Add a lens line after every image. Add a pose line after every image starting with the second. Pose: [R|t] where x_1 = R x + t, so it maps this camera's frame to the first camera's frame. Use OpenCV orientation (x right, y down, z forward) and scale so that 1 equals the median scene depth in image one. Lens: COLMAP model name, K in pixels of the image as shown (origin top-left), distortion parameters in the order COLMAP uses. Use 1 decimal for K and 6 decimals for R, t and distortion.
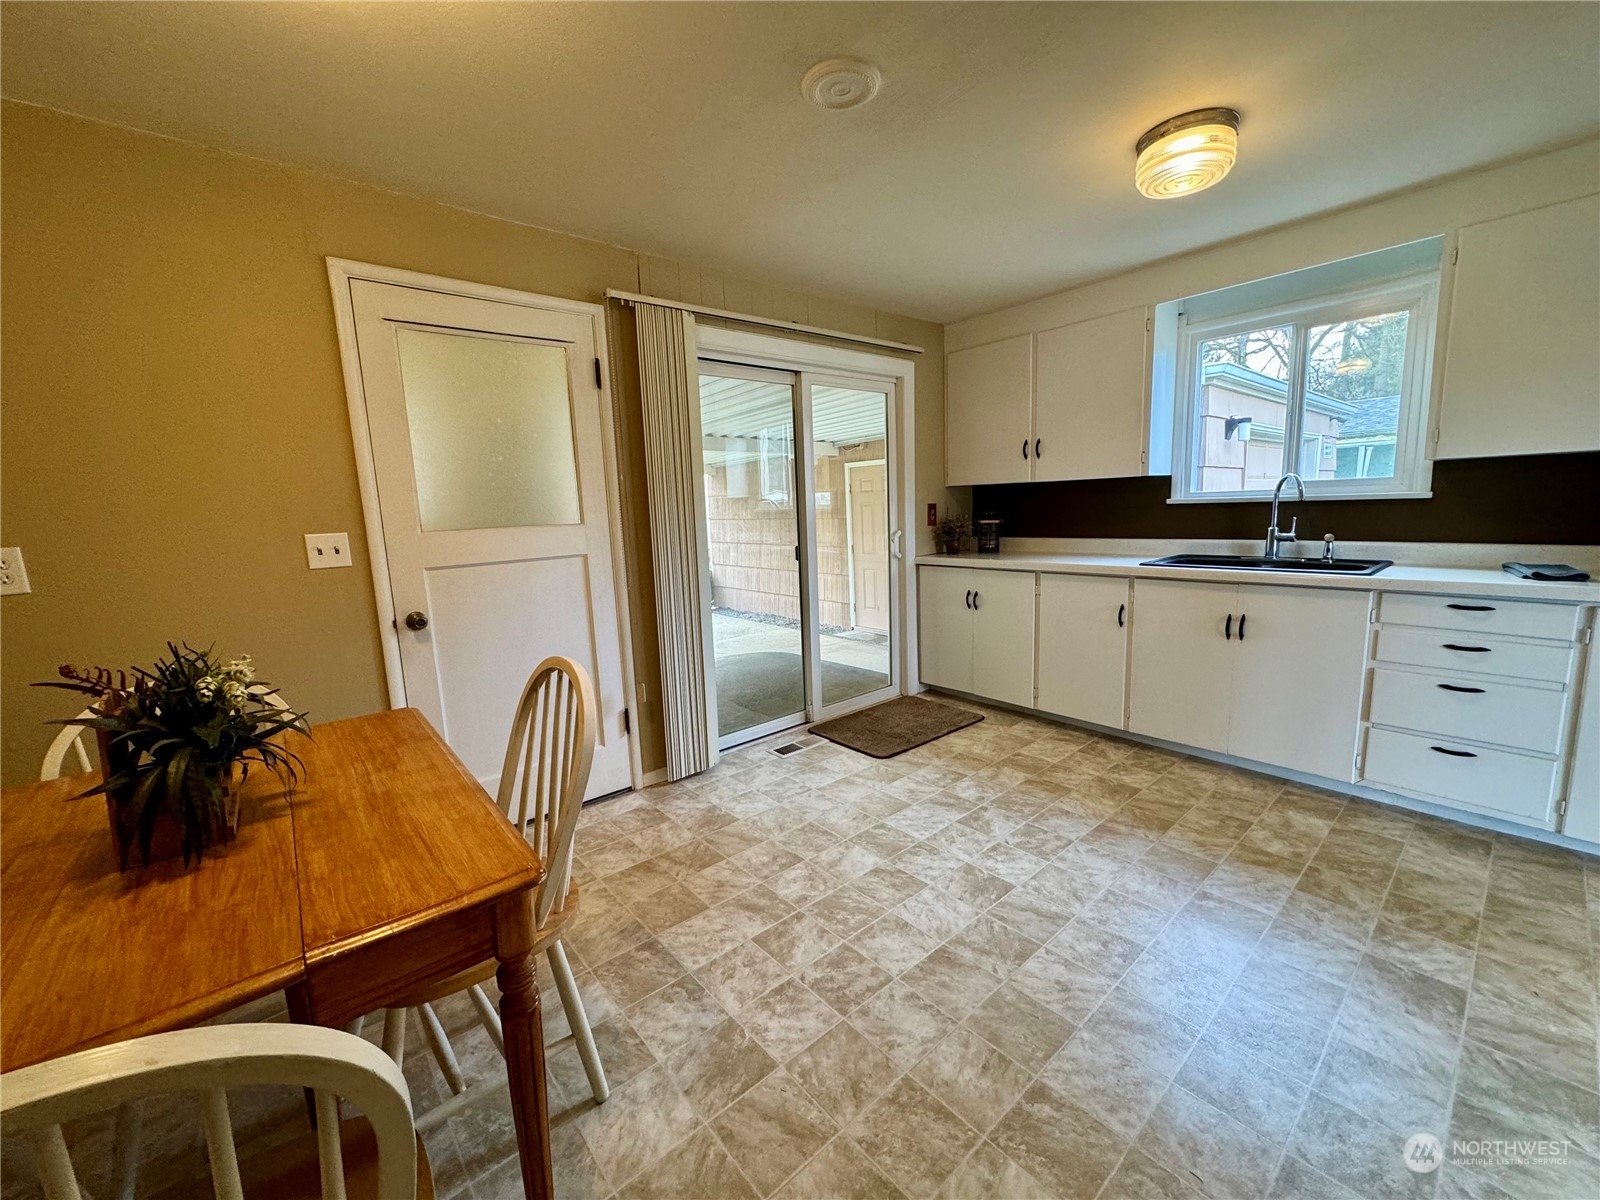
lens RADIAL K [[630.5, 0, 800.0], [0, 630.5, 600.0], [0, 0, 1]] dist [0.000402, 0.000202]
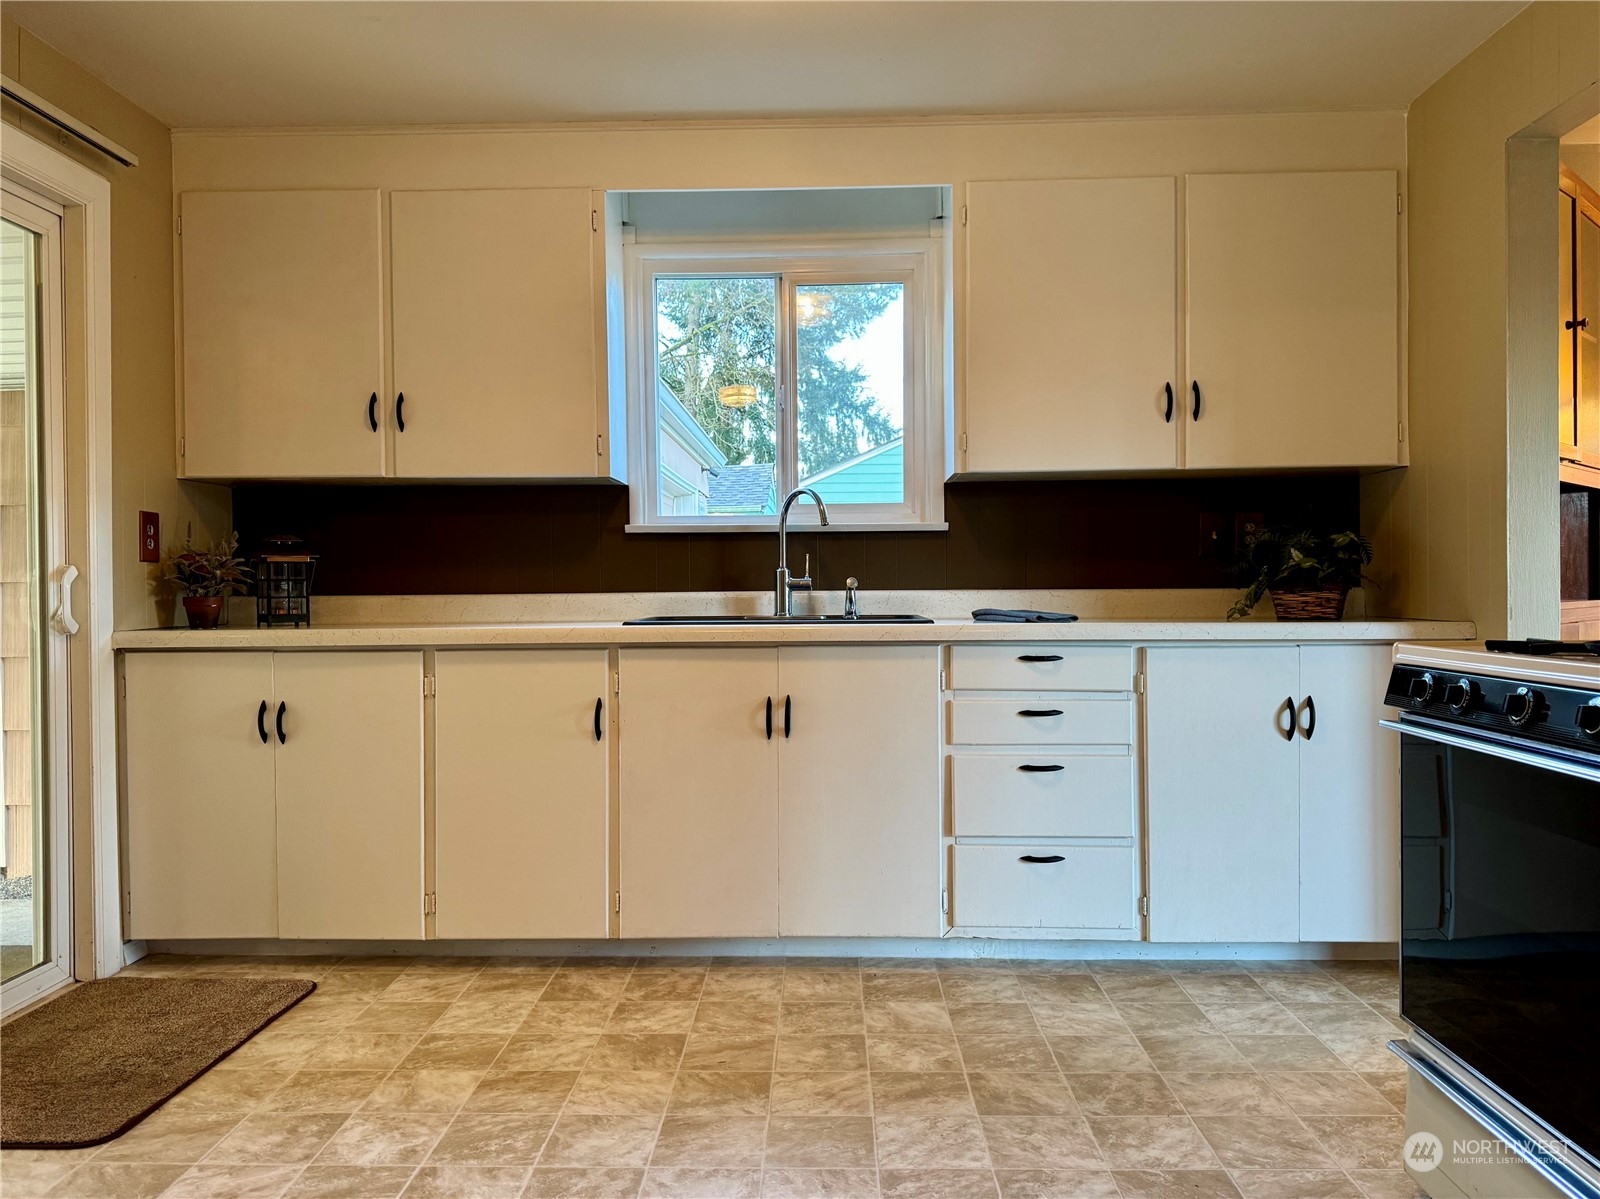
lens RADIAL K [[1140.8, 0, 800.0], [0, 1140.8, 599.5], [0, 0, 1]] dist [0.071644, -0.101445]
pose [[0.670031, 0.026732, 0.741851, -0.106293], [0.091663, 0.988724, -0.118417, 0.056513], [-0.736652, 0.147343, 0.660026, 0.214686]]
